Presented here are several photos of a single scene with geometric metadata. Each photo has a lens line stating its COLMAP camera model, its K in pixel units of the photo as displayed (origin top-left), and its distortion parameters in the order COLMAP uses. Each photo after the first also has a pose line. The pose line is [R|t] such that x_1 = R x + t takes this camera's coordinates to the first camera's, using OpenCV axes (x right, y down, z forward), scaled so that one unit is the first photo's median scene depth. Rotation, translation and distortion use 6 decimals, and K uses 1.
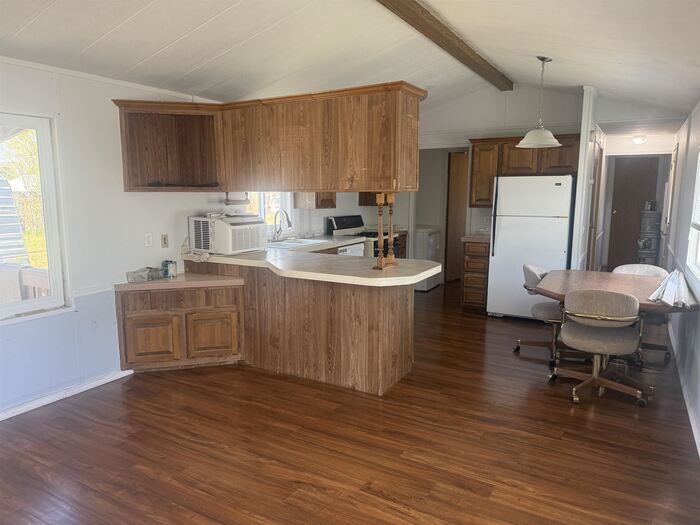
lens RADIAL K [[496.9, 0, 342.9], [0, 496.9, 266.1], [0, 0, 1]] dist [0.051657, -0.048351]
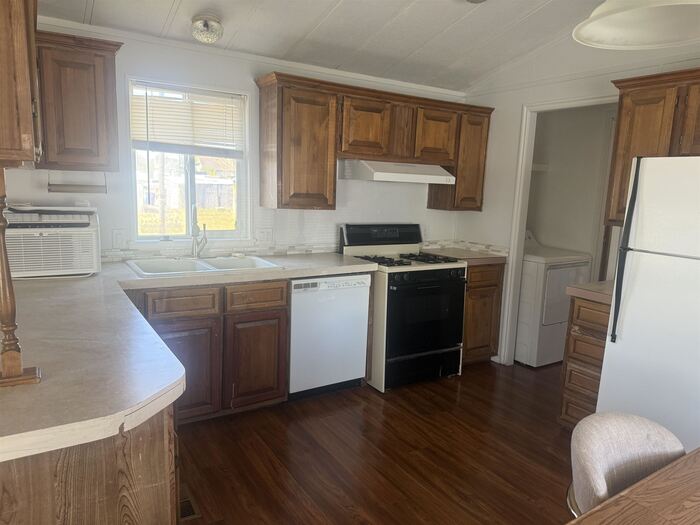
lens RADIAL K [[496.9, 0, 351.5], [0, 496.9, 263.3], [0, 0, 1]] dist [0.051657, -0.048351]
pose [[0.886315, 0.107715, -0.450381, 0.275337], [-0.107866, 0.993840, 0.025419, -0.070933], [0.450345, 0.026051, 0.892475, 0.486330]]
